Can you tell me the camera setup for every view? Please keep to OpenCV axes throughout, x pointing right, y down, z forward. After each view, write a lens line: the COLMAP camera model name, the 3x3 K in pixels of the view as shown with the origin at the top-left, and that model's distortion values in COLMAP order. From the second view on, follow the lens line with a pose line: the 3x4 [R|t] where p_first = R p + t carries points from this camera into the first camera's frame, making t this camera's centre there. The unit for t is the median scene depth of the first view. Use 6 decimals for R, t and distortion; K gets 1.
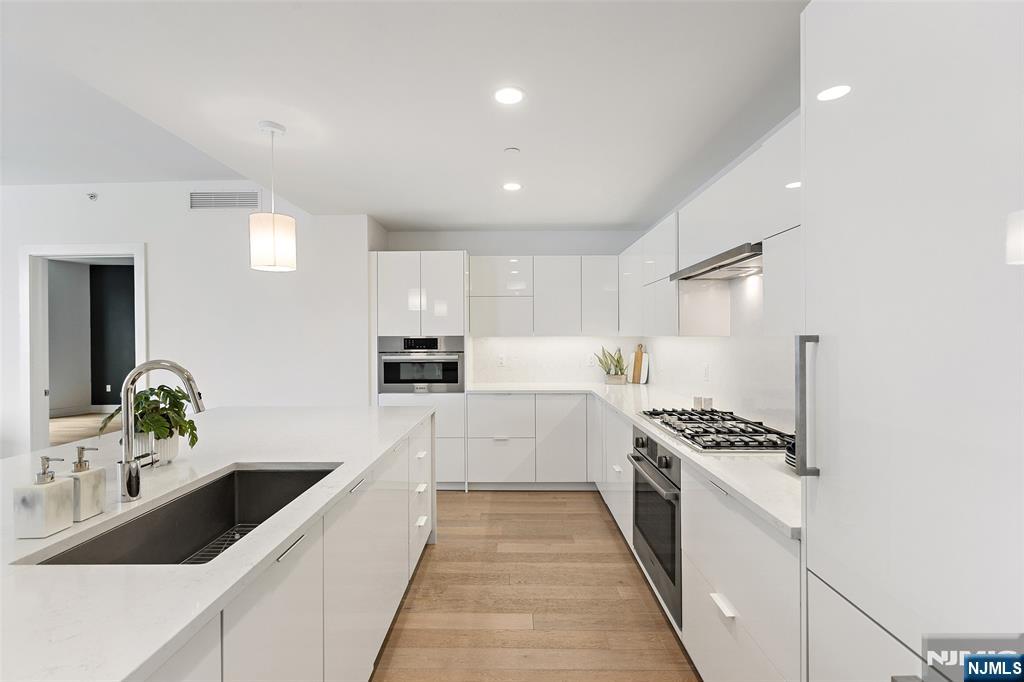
lens RADIAL K [[457.5, 0, 510.2], [0, 457.5, 336.8], [0, 0, 1]] dist [0.013693, 0.000088]
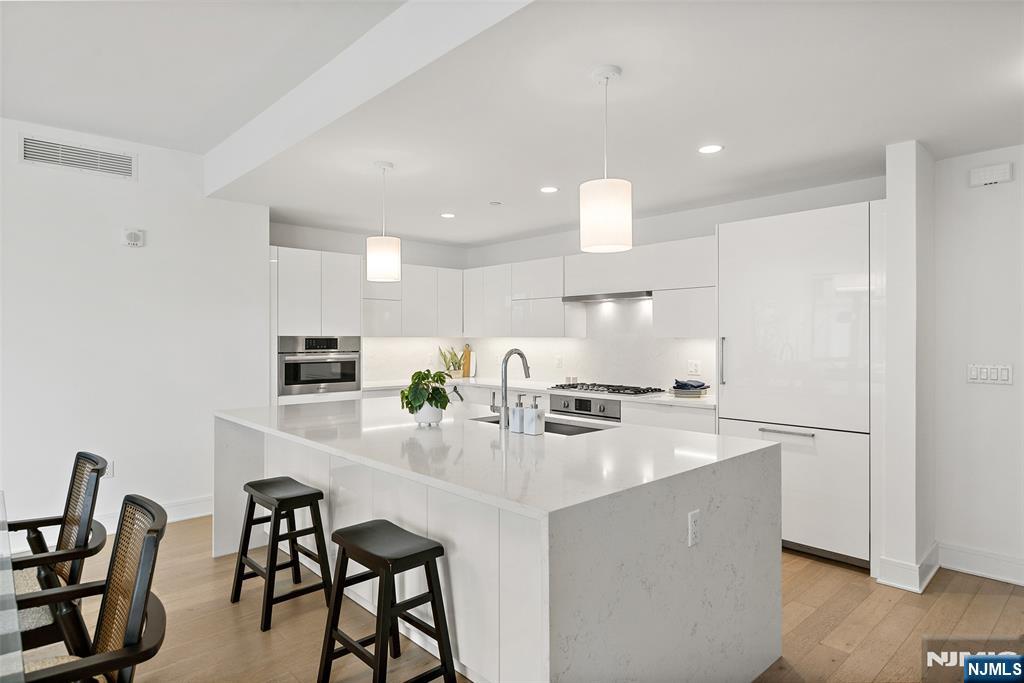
lens RADIAL K [[589.1, 0, 509.8], [0, 589.1, 339.2], [0, 0, 1]] dist [0.002391, 0.000809]
pose [[0.727431, 0.004016, 0.686169, -0.777754], [-0.003106, 0.999992, -0.002560, 0.007343], [-0.686174, -0.000269, 0.727437, -0.215809]]
